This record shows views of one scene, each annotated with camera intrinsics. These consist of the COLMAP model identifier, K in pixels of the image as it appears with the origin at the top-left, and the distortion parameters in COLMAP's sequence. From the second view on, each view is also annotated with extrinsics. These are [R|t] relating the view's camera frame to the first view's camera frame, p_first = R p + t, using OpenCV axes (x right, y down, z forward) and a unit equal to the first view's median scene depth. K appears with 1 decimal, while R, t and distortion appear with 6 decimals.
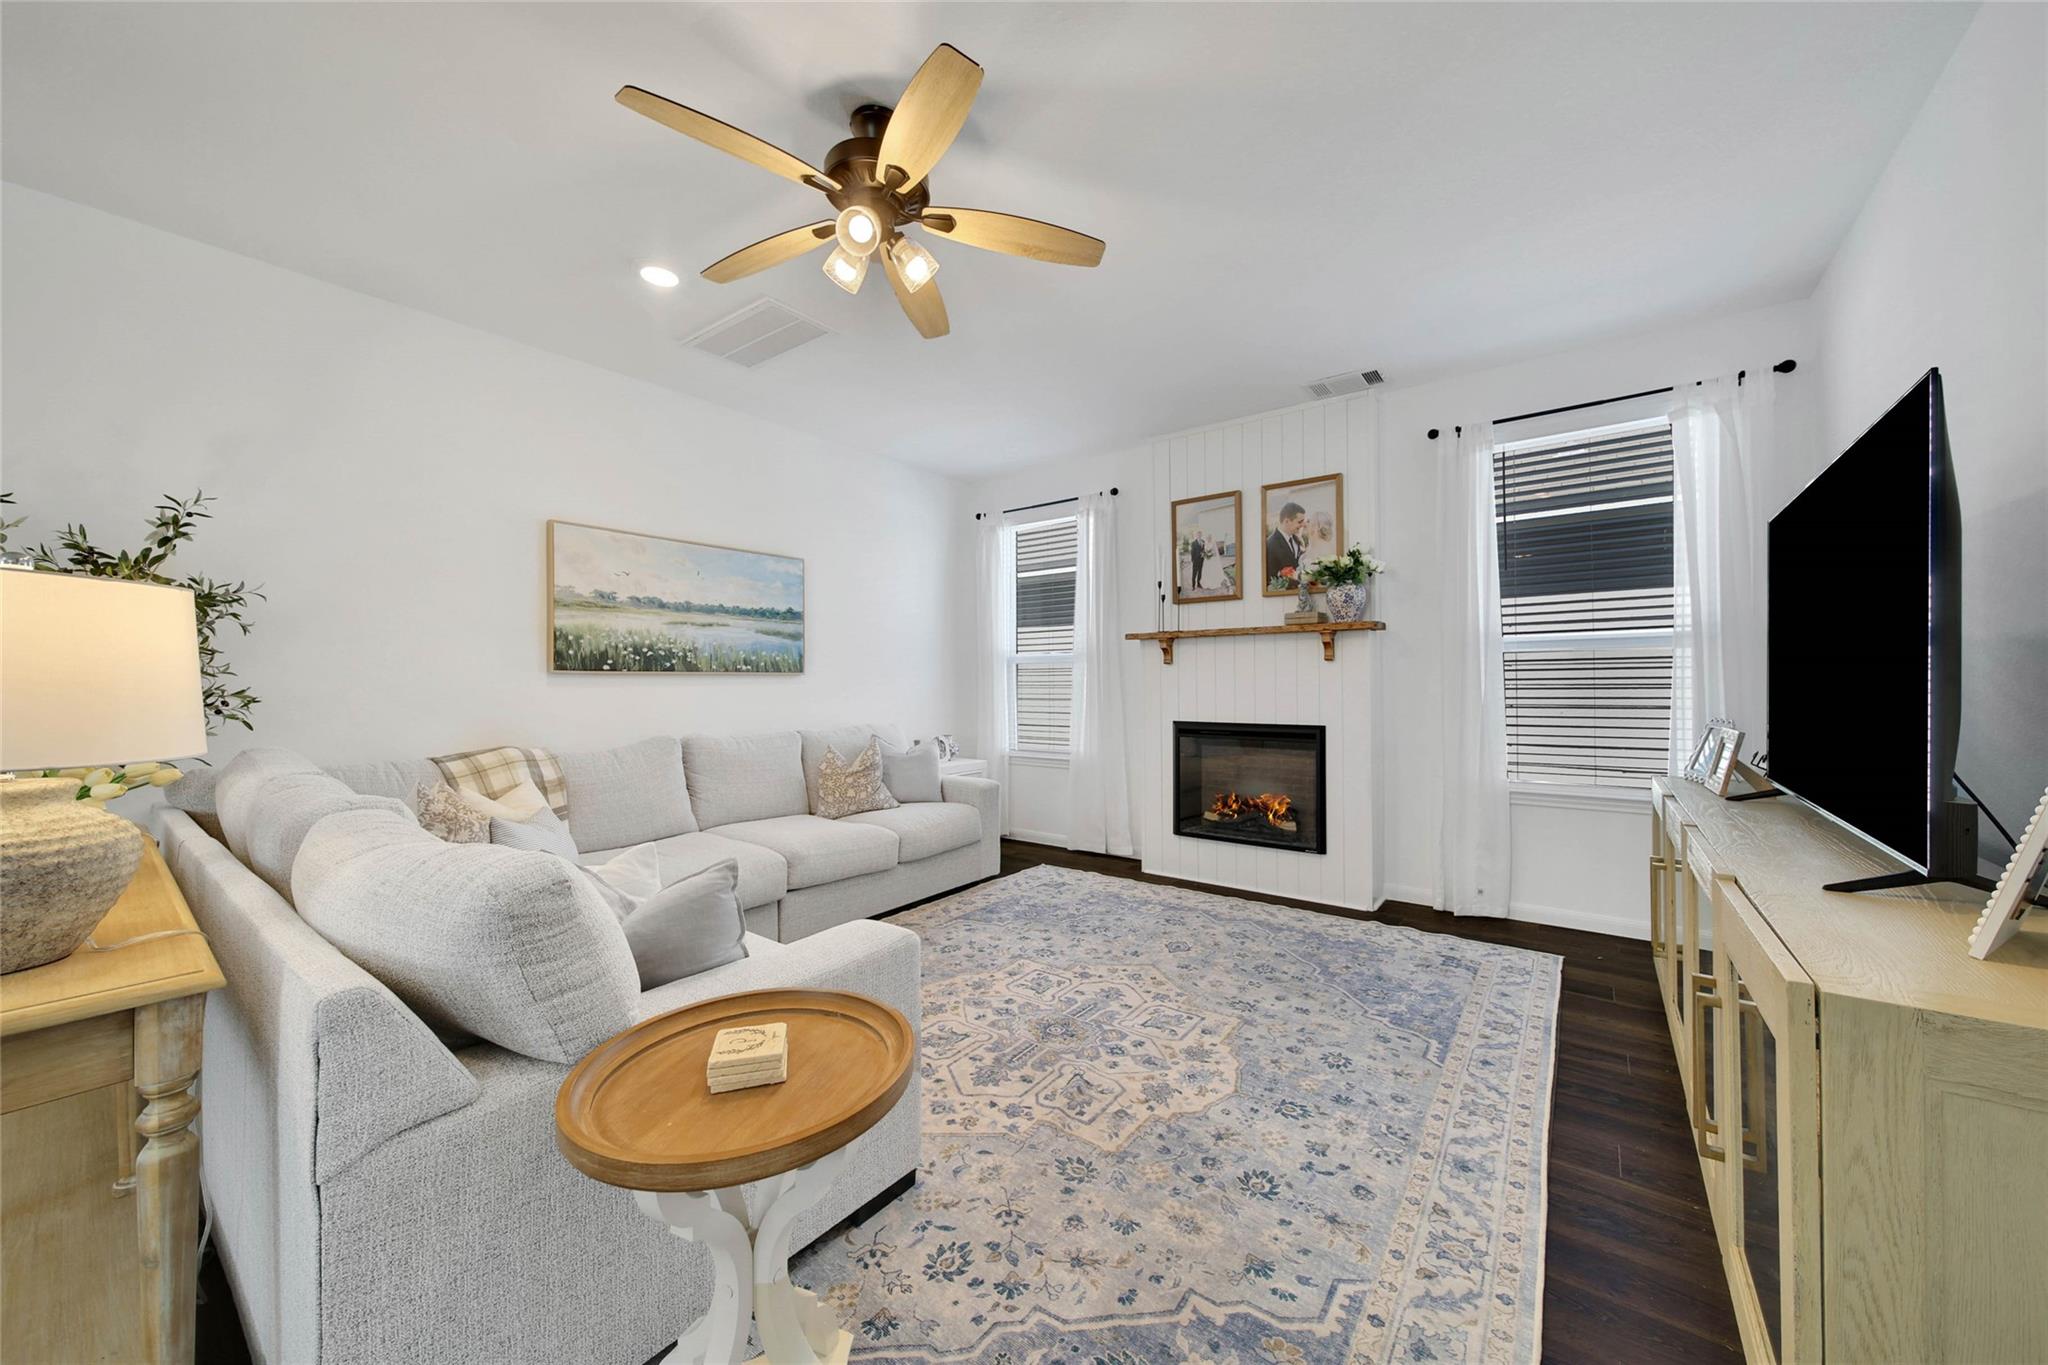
lens RADIAL K [[734.8, 0, 1031.4], [0, 734.8, 680.5], [0, 0, 1]] dist [0.000529, -0.001329]
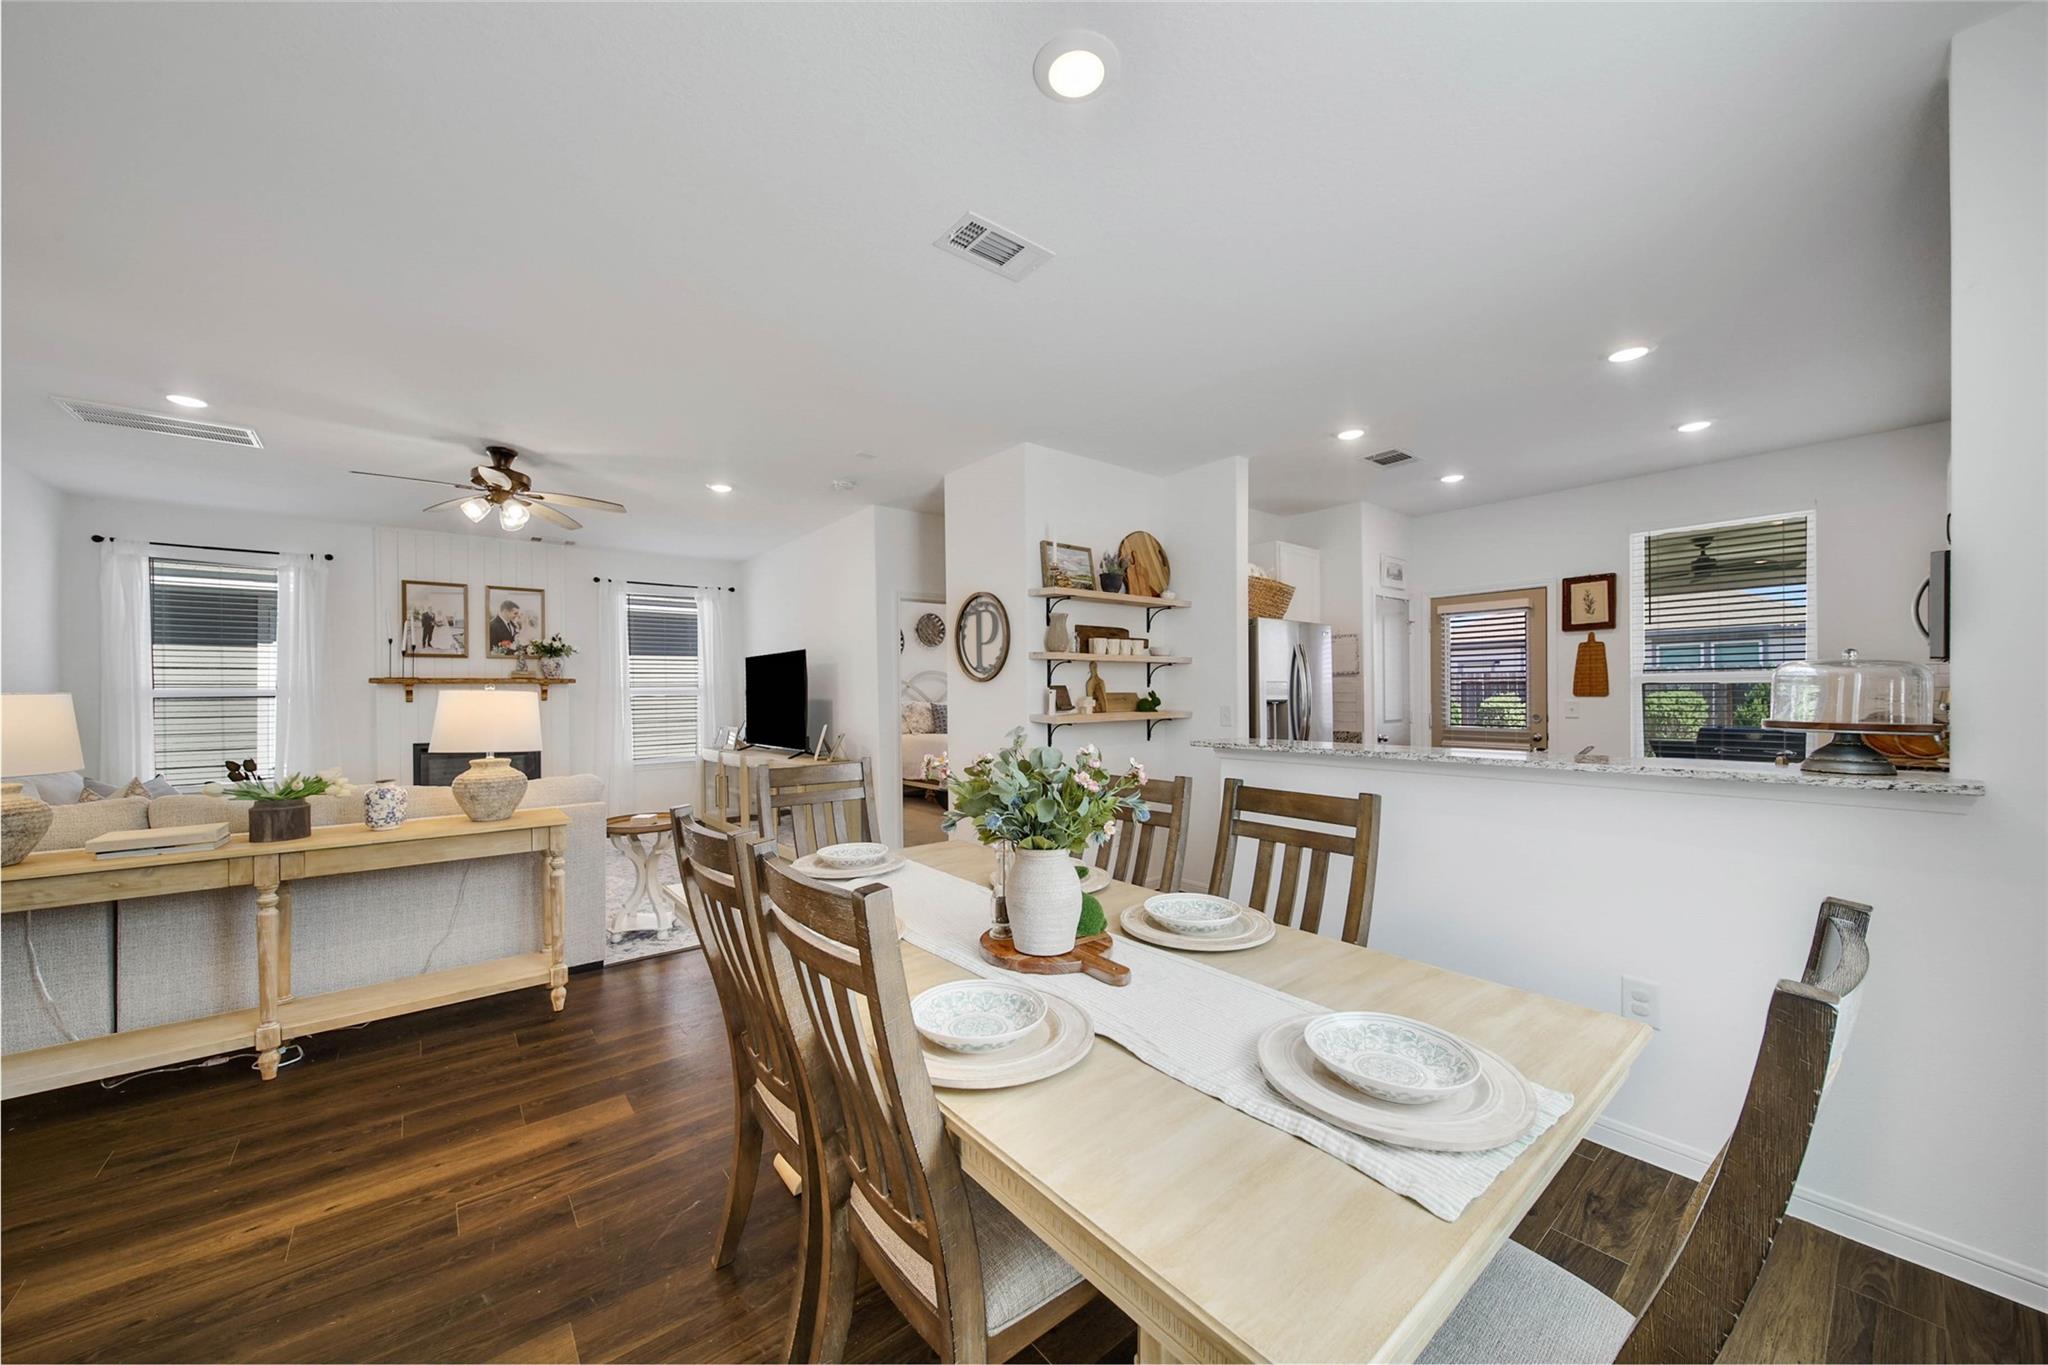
lens RADIAL K [[734.8, 0, 1022.1], [0, 734.8, 692.4], [0, 0, 1]] dist [0.000529, -0.001329]
pose [[0.238774, 0.005855, 0.971058, -0.978754], [0.006109, 0.999953, -0.007531, -0.025776], [-0.971056, 0.007730, 0.238727, -0.483577]]
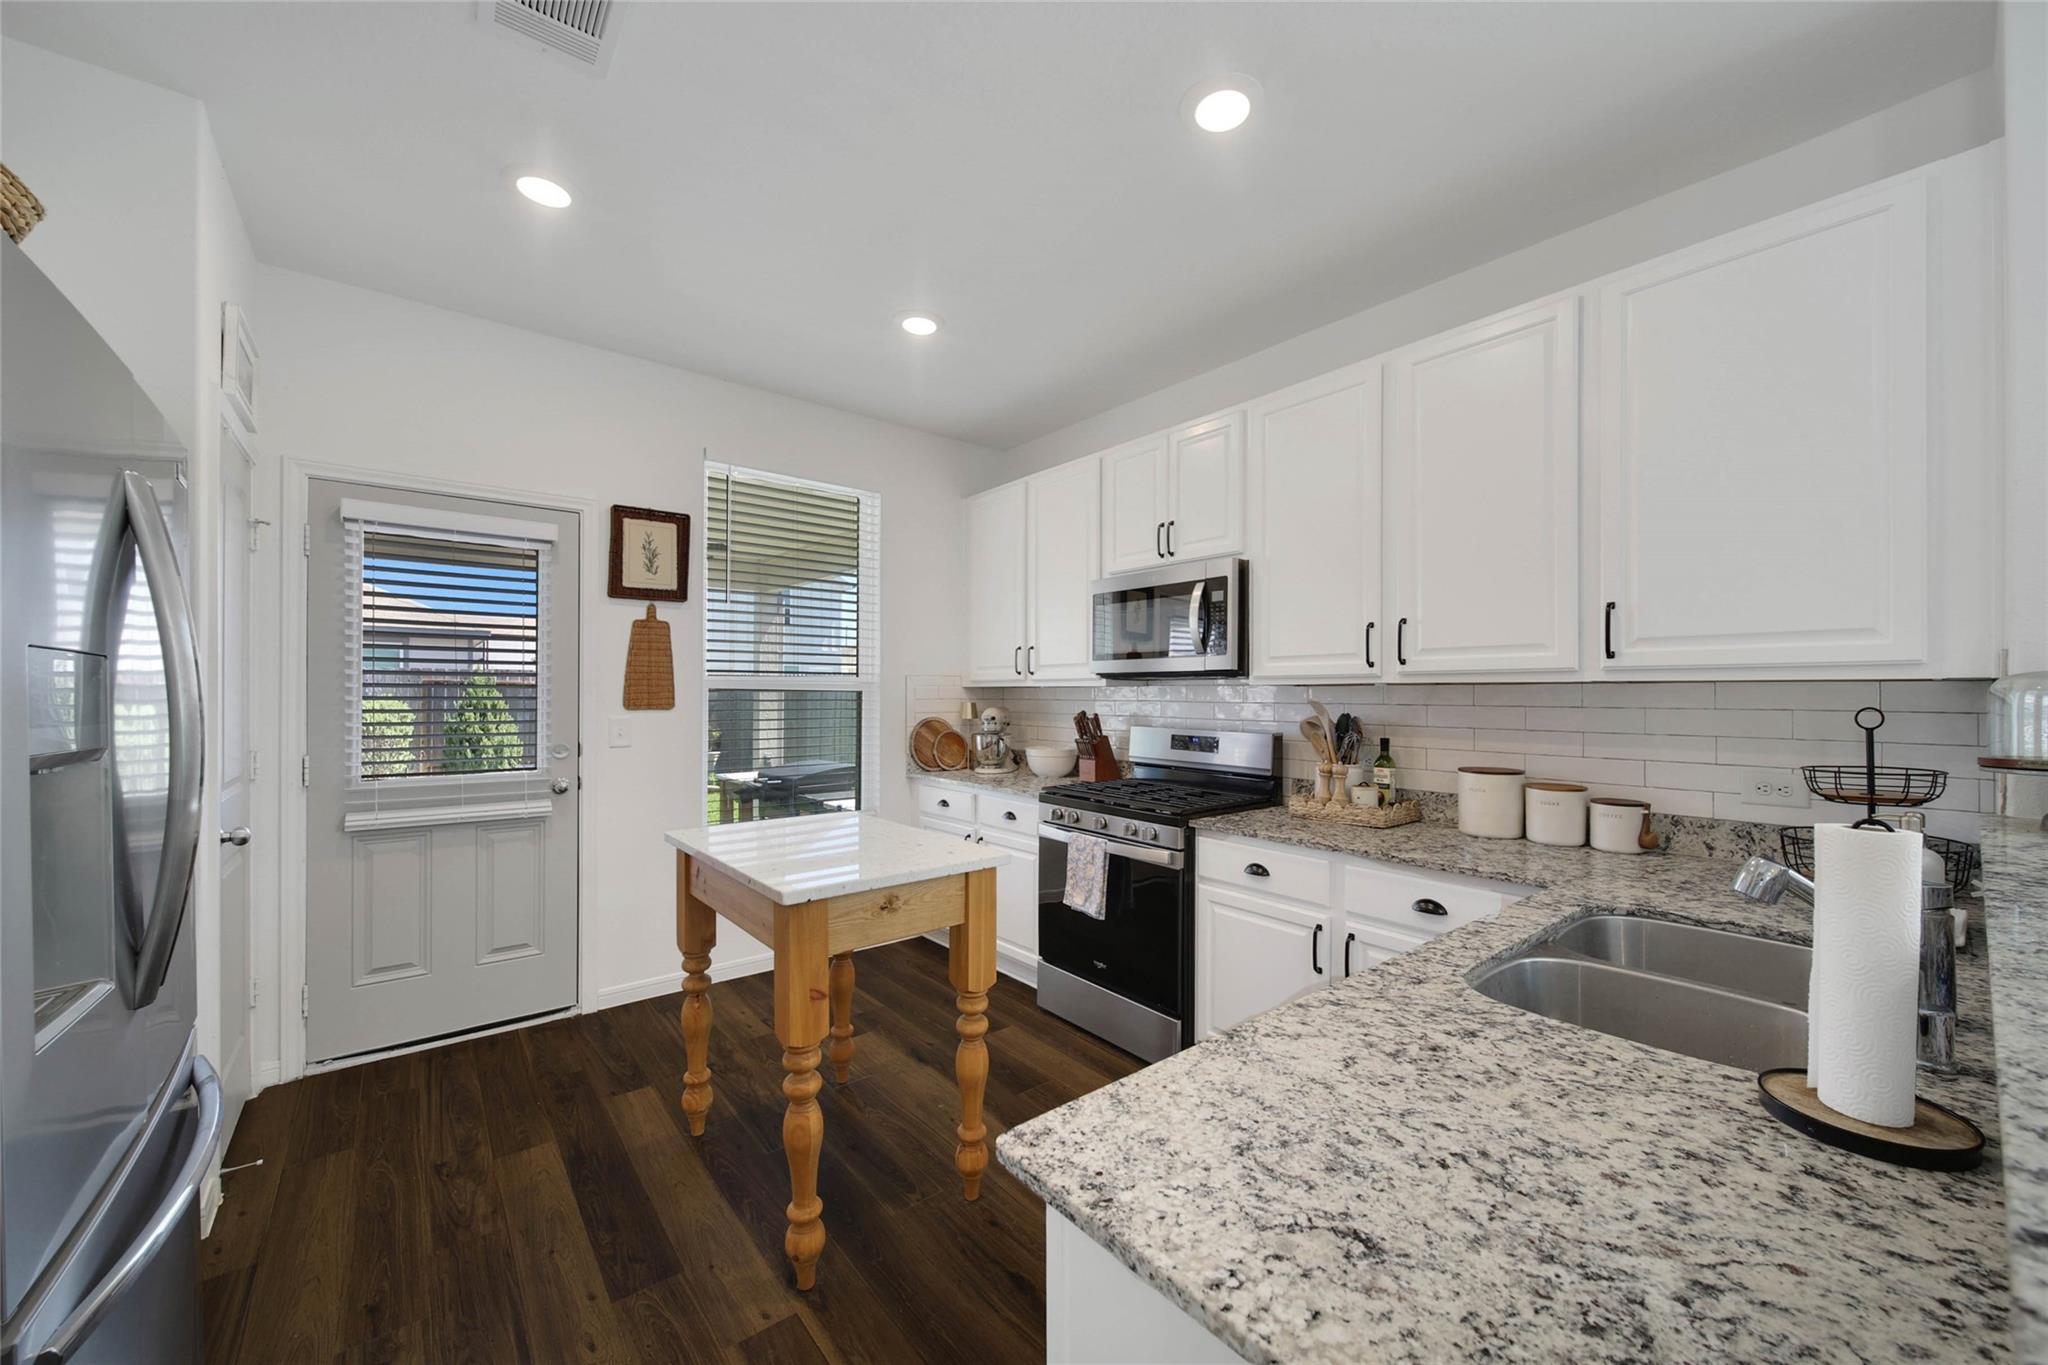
lens RADIAL K [[757.7, 0, 1037.4], [0, 757.7, 696.7], [0, 0, 1]] dist [-0.003878, -0.000711]
pose [[-0.972730, 0.002431, 0.231928, -0.044461], [0.002623, 0.999996, 0.000519, -0.035961], [-0.231926, 0.001113, -0.972733, -0.457115]]
